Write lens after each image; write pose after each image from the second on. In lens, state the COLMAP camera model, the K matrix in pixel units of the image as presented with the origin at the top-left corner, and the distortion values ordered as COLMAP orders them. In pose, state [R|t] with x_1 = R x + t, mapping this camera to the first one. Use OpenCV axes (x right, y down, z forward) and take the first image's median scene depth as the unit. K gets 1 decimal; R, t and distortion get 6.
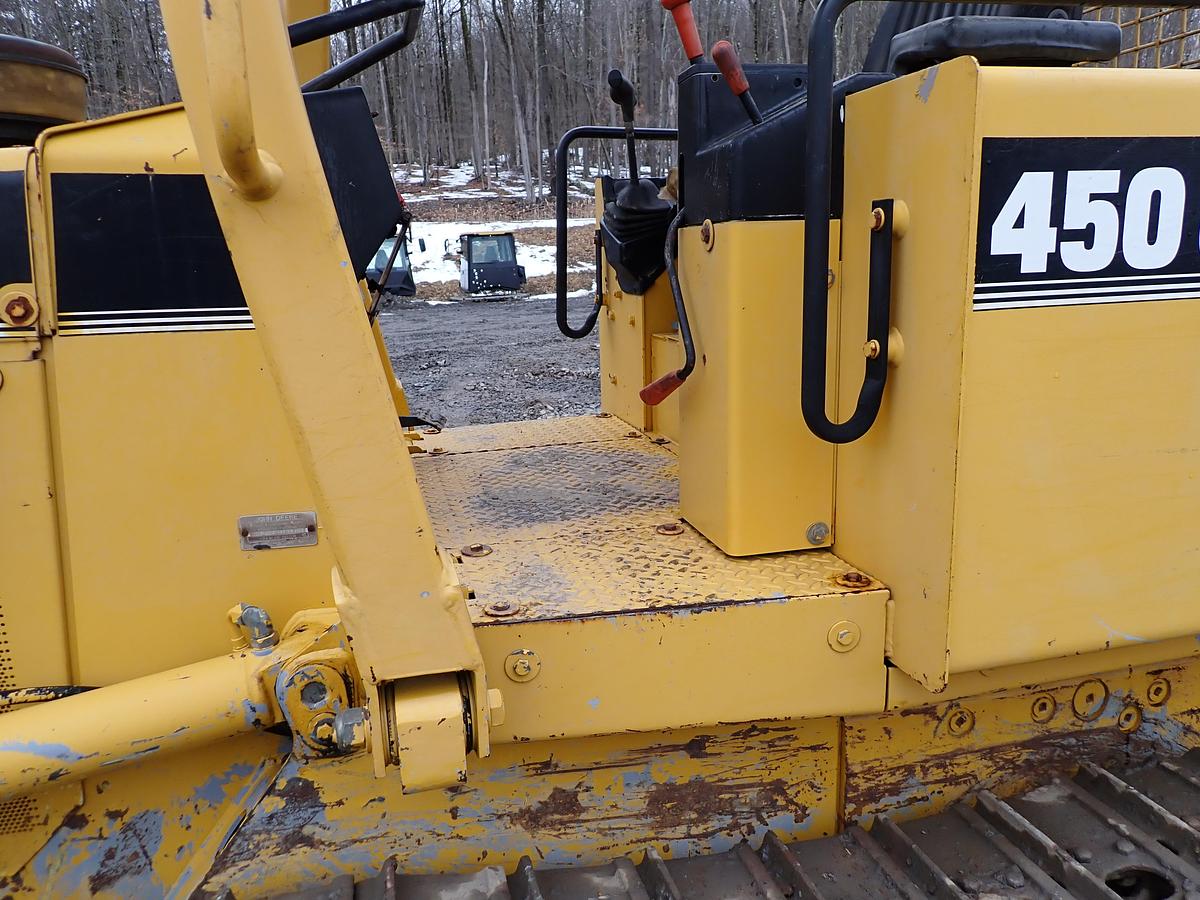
lens RADIAL K [[884.9, 0, 599.8], [0, 884.9, 450.7], [0, 0, 1]] dist [0.007939, -0.011482]
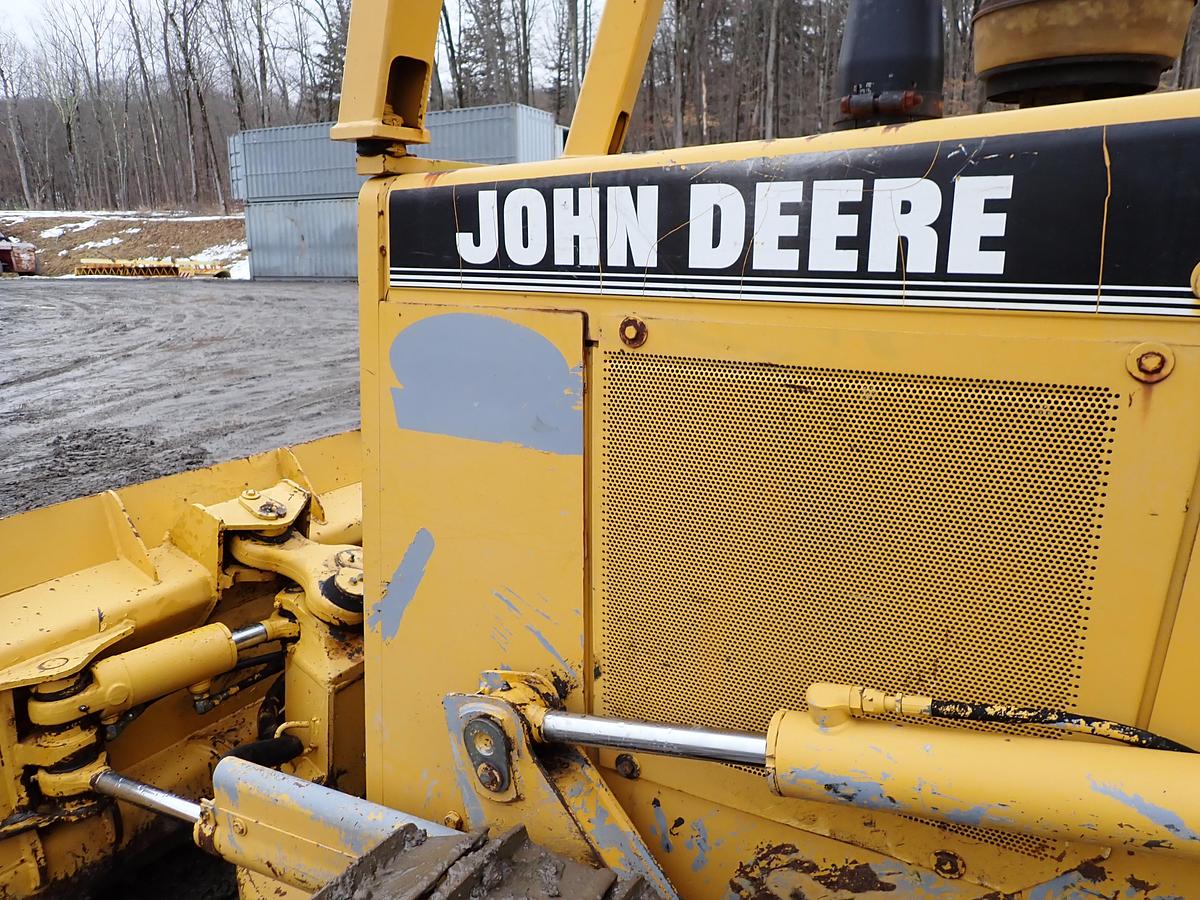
lens RADIAL K [[884.9, 0, 598.1], [0, 884.9, 445.7], [0, 0, 1]] dist [0.007939, -0.011482]
pose [[0.724492, 0.181104, -0.665066, -0.438319], [-0.157560, 0.982832, 0.095996, -0.000838], [0.671033, 0.035239, 0.740589, 0.012954]]
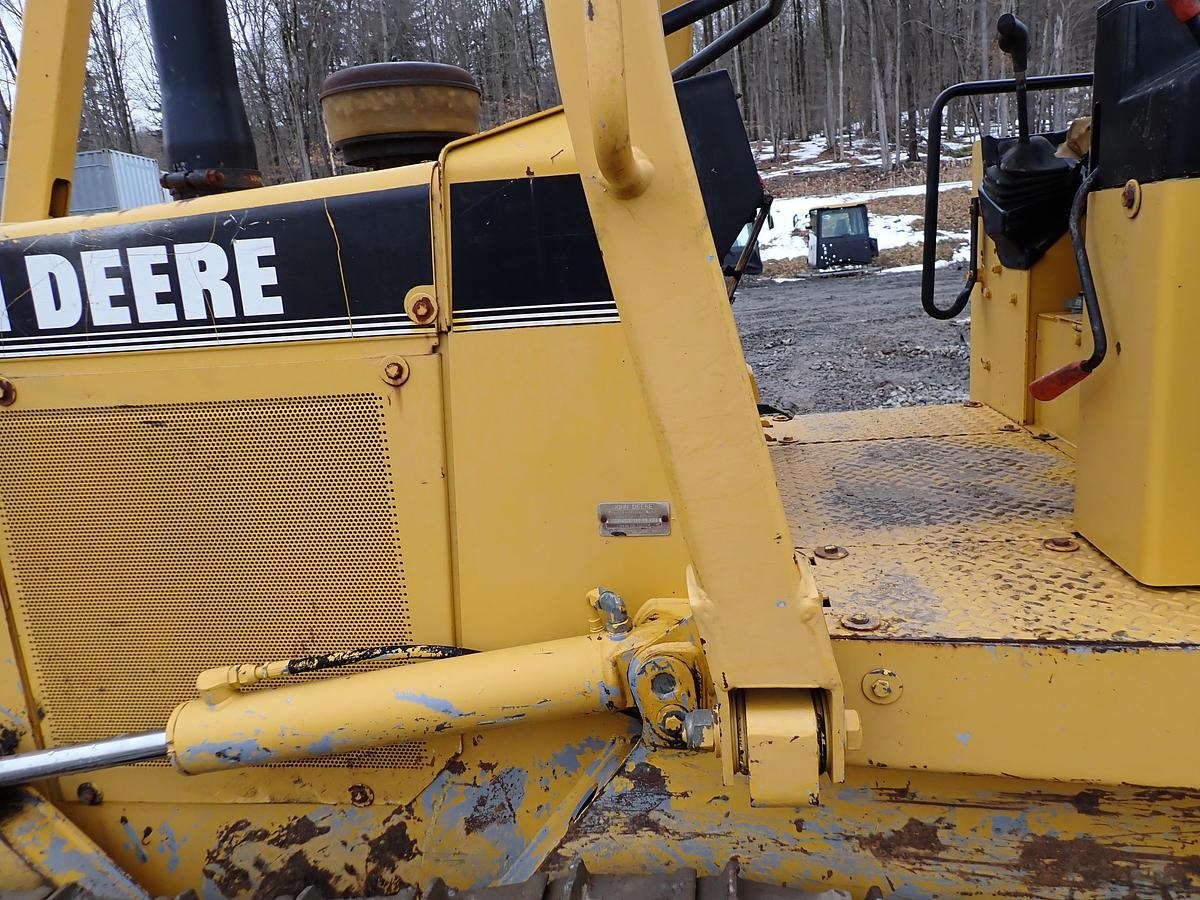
lens RADIAL K [[884.9, 0, 599.0], [0, 884.9, 450.1], [0, 0, 1]] dist [0.007939, -0.011482]
pose [[0.927764, 0.036921, -0.371337, -0.024167], [-0.027977, 0.999175, 0.029447, -0.018073], [0.372118, -0.016931, 0.928031, 0.037827]]
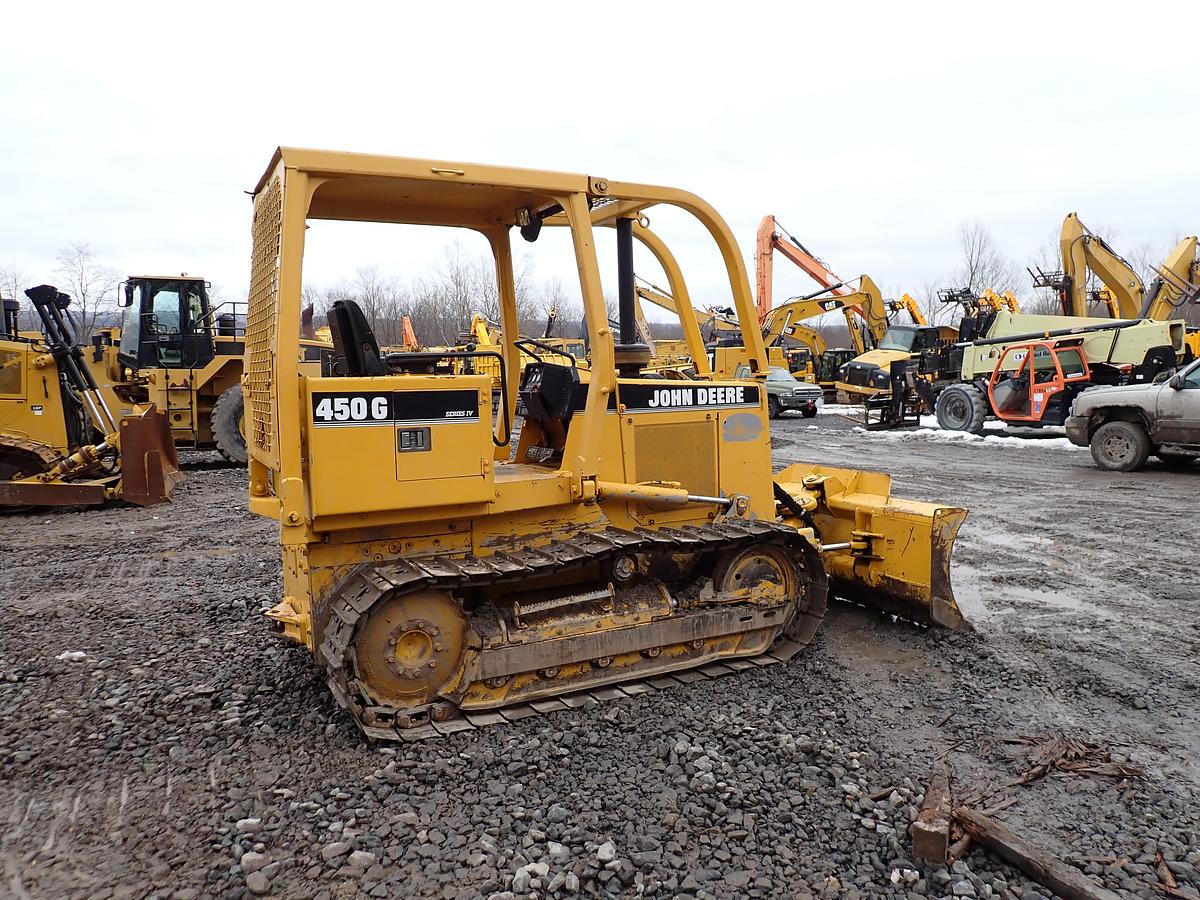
lens RADIAL K [[884.9, 0, 595.3], [0, 884.9, 447.4], [0, 0, 1]] dist [0.007939, -0.011482]
pose [[0.976715, -0.024871, 0.213093, -2.587714], [0.051509, 0.991391, -0.120379, 0.666625], [-0.208264, 0.128552, 0.969588, -3.732114]]
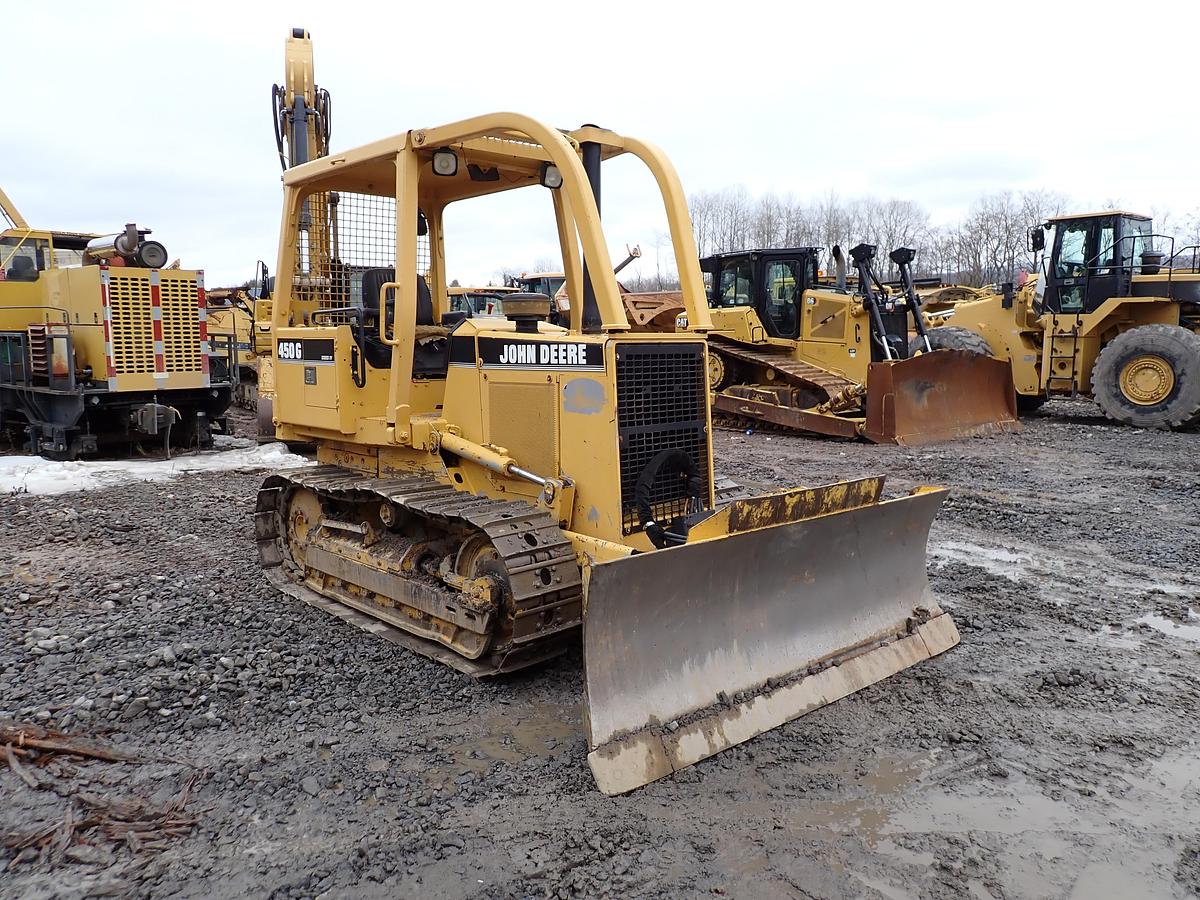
lens RADIAL K [[884.9, 0, 594.9], [0, 884.9, 445.6], [0, 0, 1]] dist [0.007939, -0.011482]
pose [[0.482346, 0.115157, -0.868379, 2.635994], [-0.175600, 0.983910, 0.032940, 0.082353], [0.858200, 0.136599, 0.494807, -0.970444]]
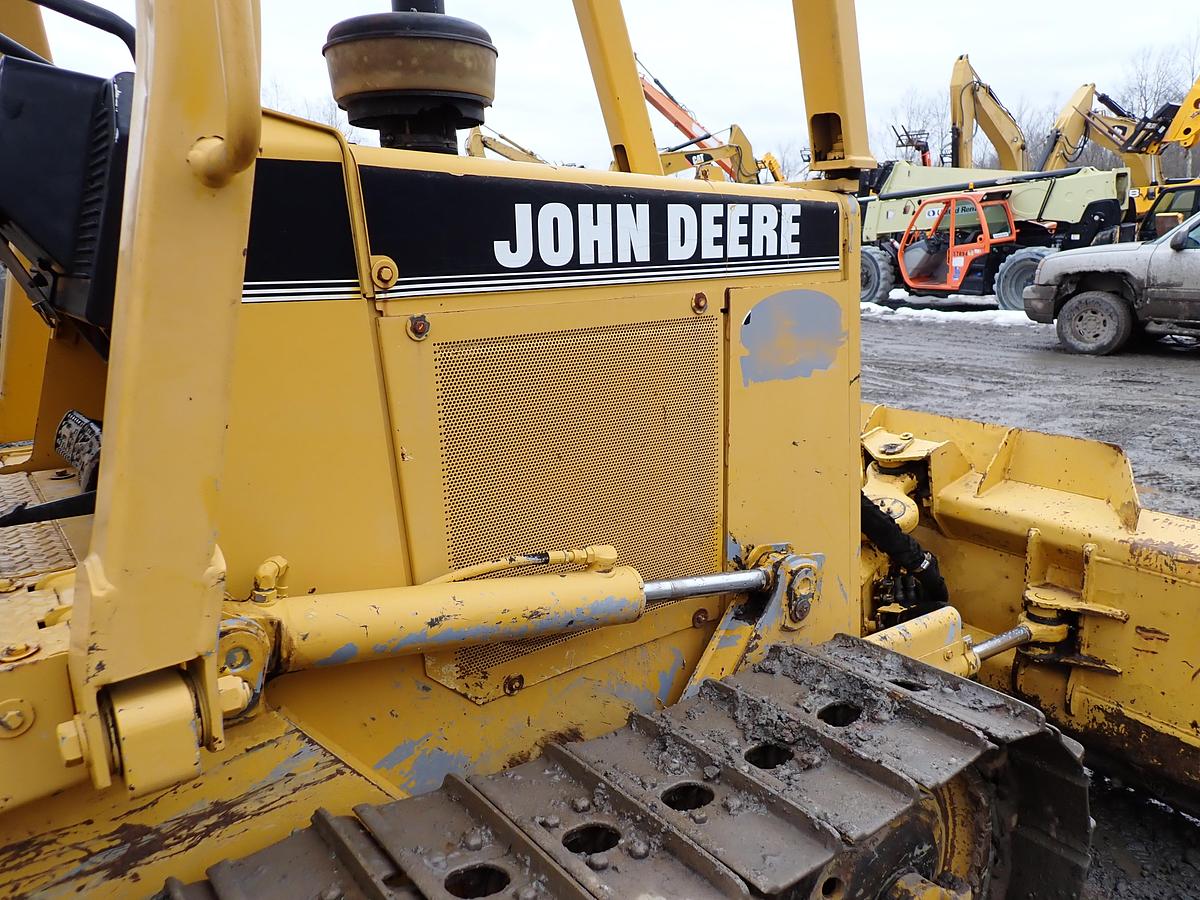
lens RADIAL K [[884.9, 0, 595.0], [0, 884.9, 448.3], [0, 0, 1]] dist [0.007939, -0.011482]
pose [[0.927821, -0.088121, 0.362469, -1.646148], [0.079688, 0.996088, 0.038183, 0.117380], [-0.364416, -0.006543, 0.931213, -0.473821]]
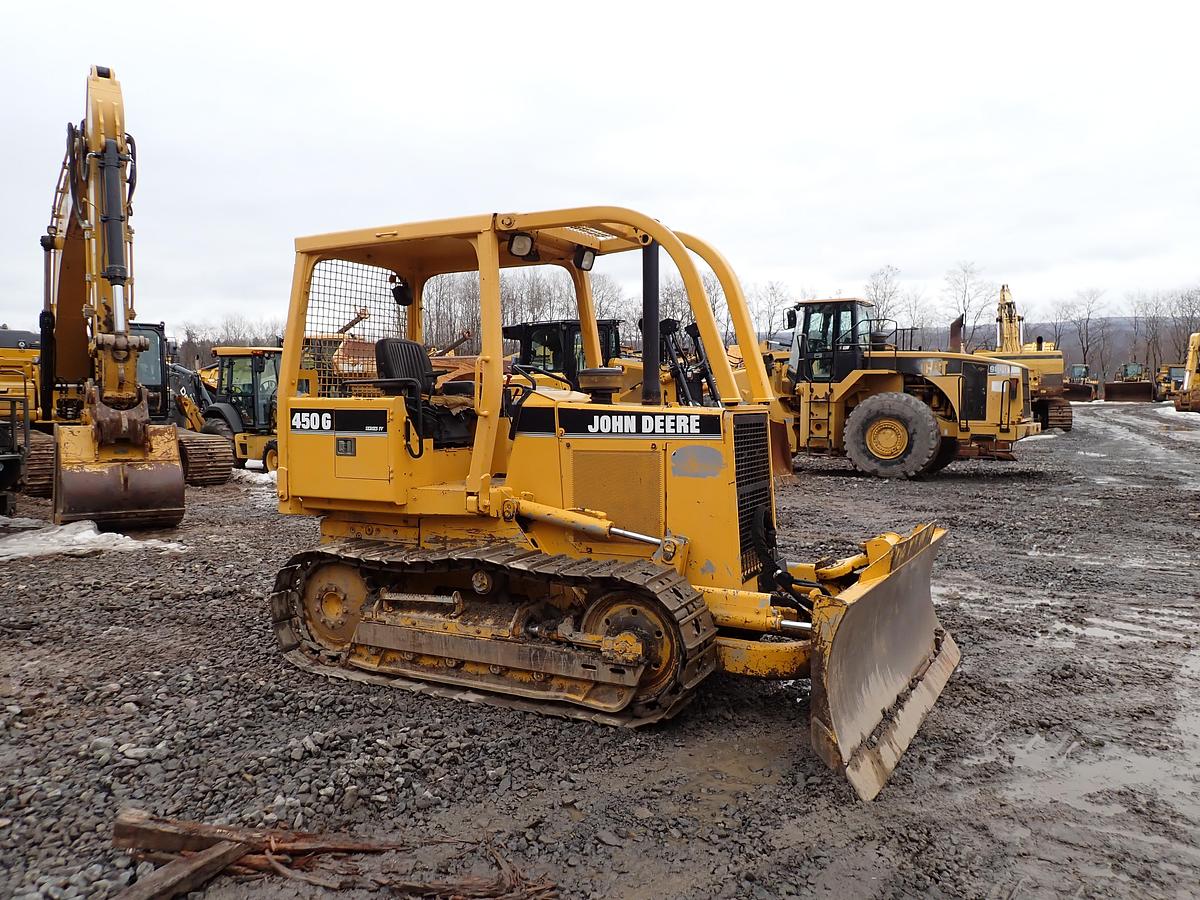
lens RADIAL K [[884.9, 0, 600.6], [0, 884.9, 445.7], [0, 0, 1]] dist [0.007939, -0.011482]
pose [[0.746229, 0.045210, -0.664153, 1.753946], [-0.138882, 0.986310, -0.088904, 0.375055], [0.651041, 0.158582, 0.742292, -2.637827]]
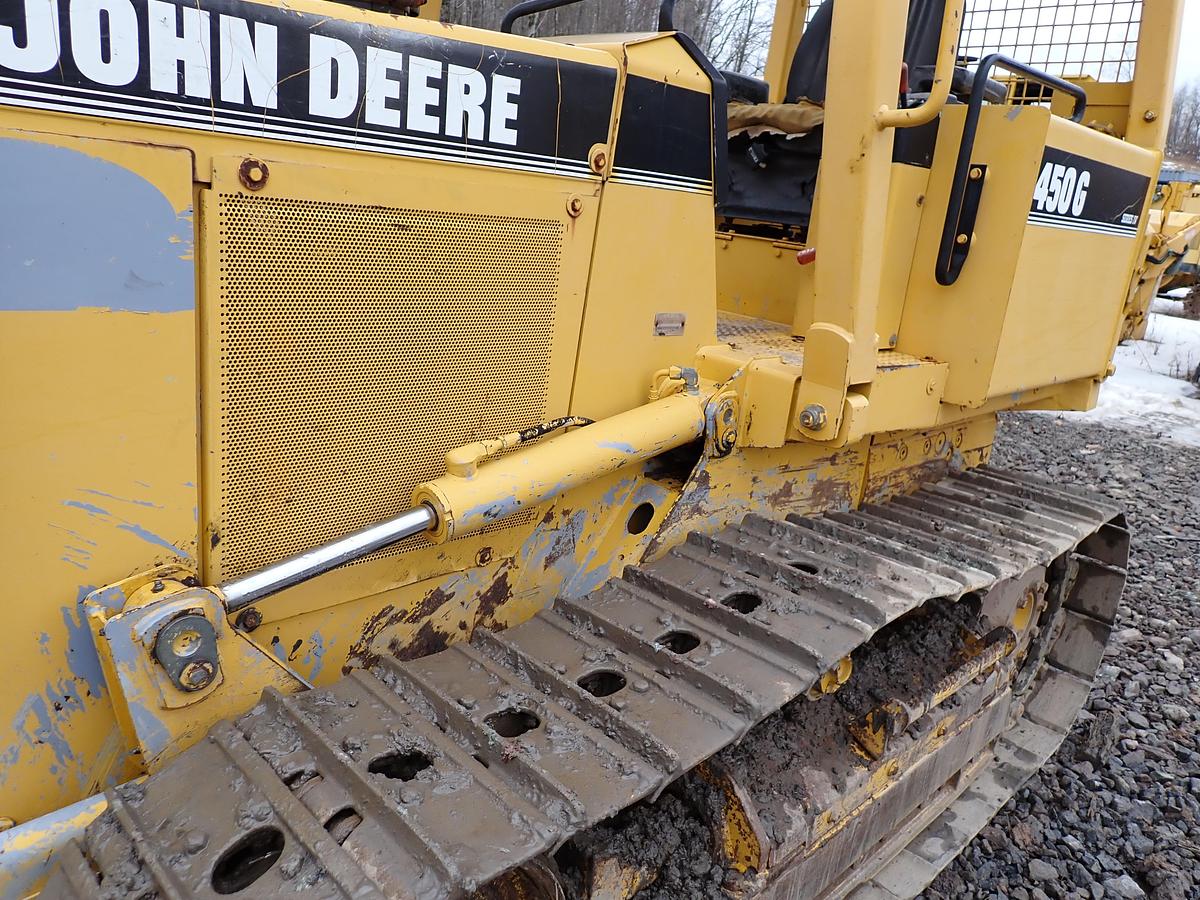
lens RADIAL K [[884.9, 0, 609.0], [0, 884.9, 448.5], [0, 0, 1]] dist [0.007939, -0.011482]
pose [[0.856152, -0.031063, 0.515790, -1.258167], [-0.017868, 0.995815, 0.089632, 0.169482], [-0.516415, -0.085955, 0.852014, -0.298934]]
